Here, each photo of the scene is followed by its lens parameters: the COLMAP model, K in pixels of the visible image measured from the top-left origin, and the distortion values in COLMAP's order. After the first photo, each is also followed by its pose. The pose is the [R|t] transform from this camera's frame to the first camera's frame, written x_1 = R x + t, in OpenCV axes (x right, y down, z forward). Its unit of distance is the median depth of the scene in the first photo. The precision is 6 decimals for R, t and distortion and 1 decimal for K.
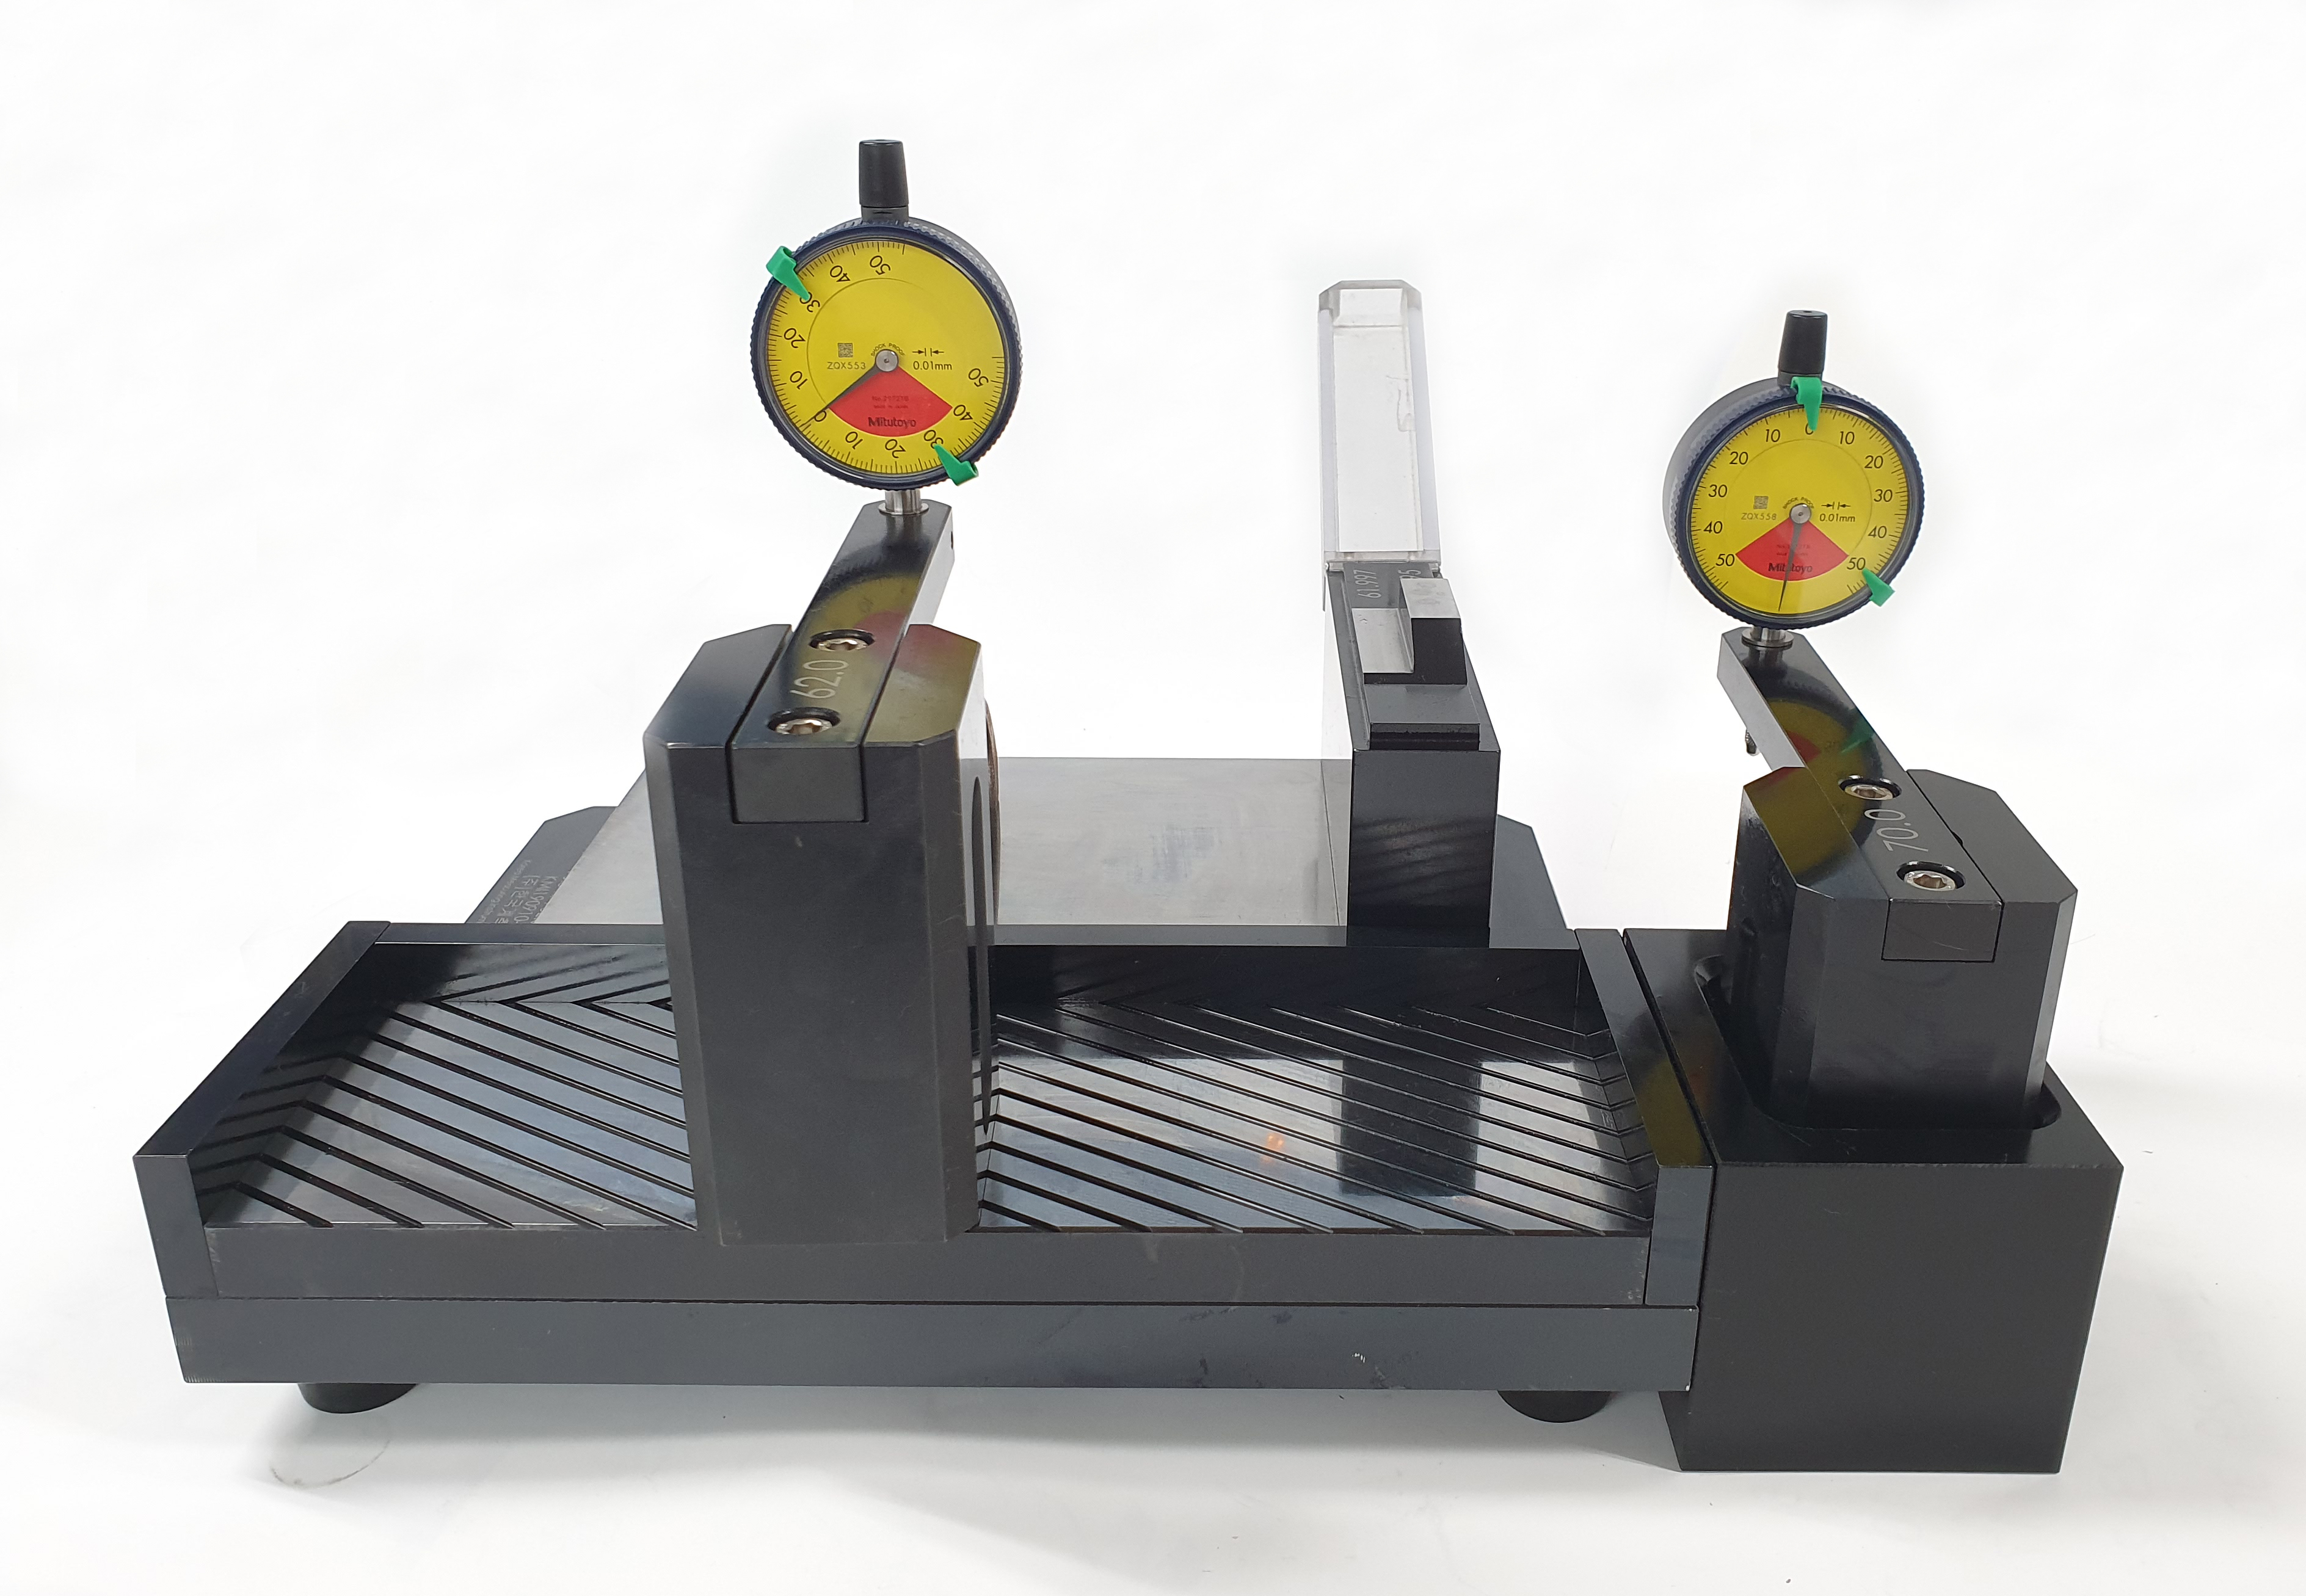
lens RADIAL K [[2060.1, 0, 1153.0], [0, 2060.1, 798.0], [0, 0, 1]] dist [0.052280, -0.113427]
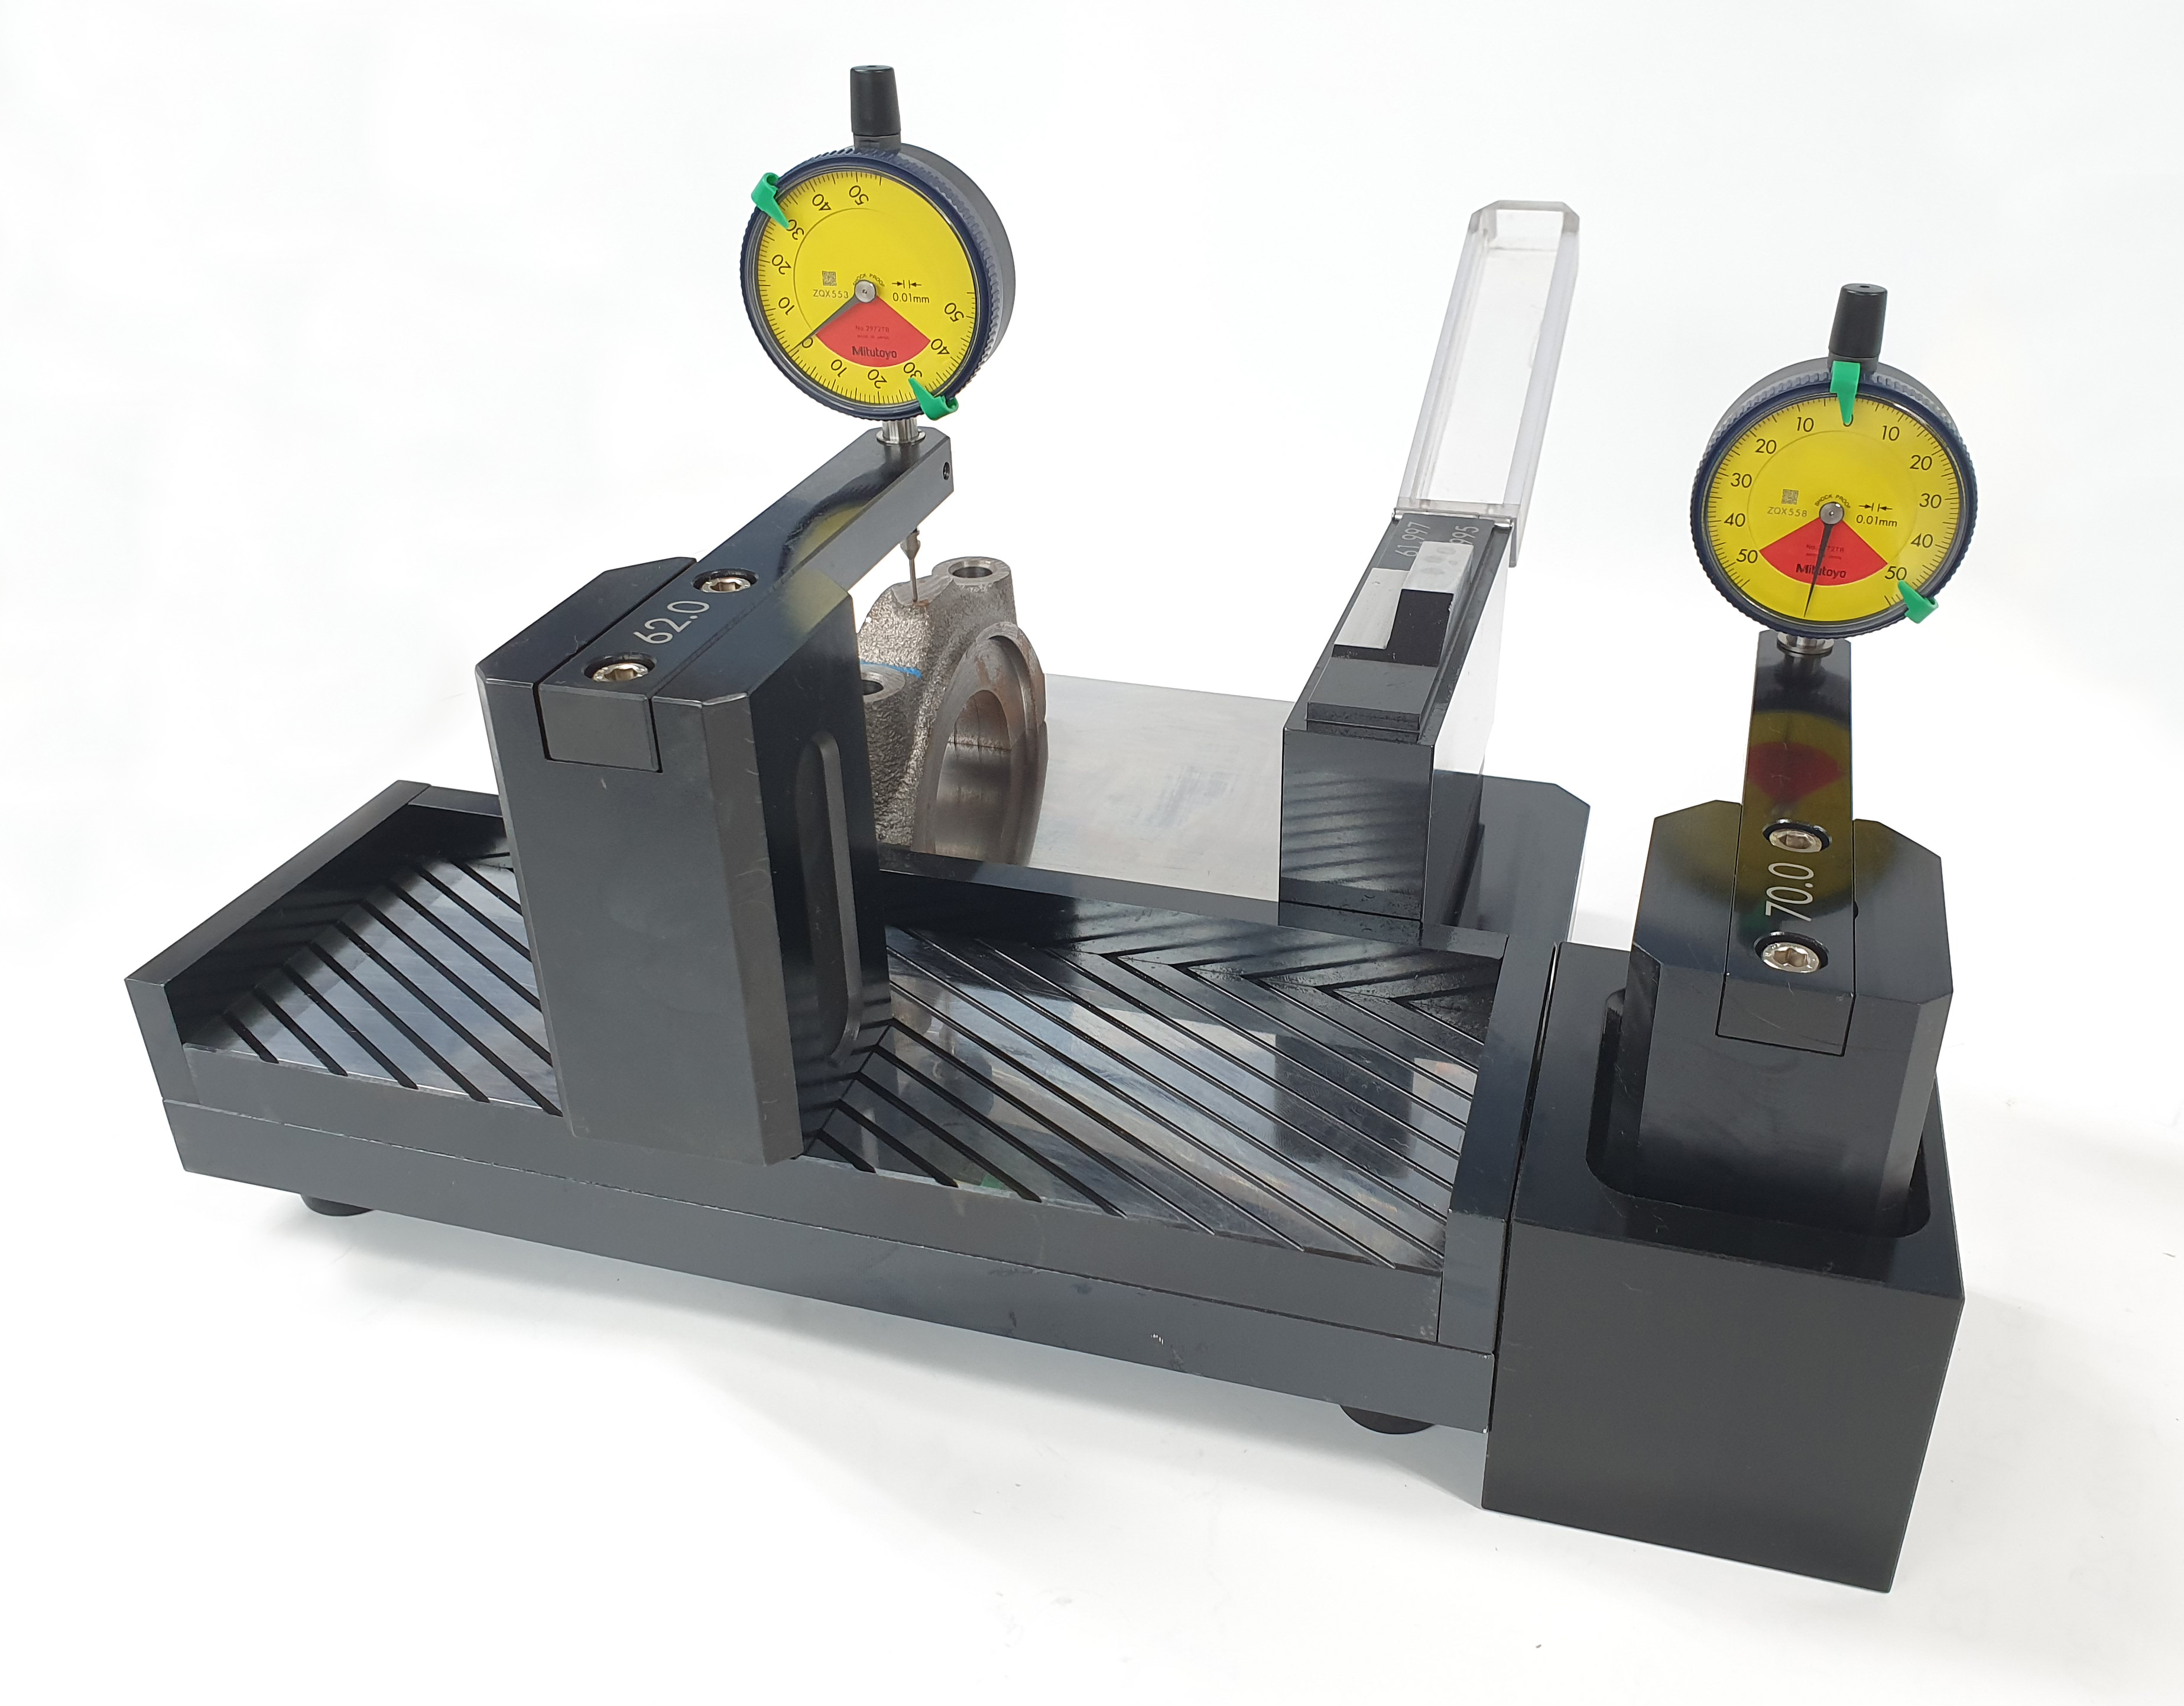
lens RADIAL K [[1999.9, 0, 1092.0], [0, 1999.9, 853.0], [0, 0, 1]] dist [-0.002074, -0.004911]
pose [[0.960384, 0.122642, -0.250241, 0.249305], [-0.094690, 0.988141, 0.120878, -0.068693], [0.262098, -0.092394, 0.960608, 0.068799]]
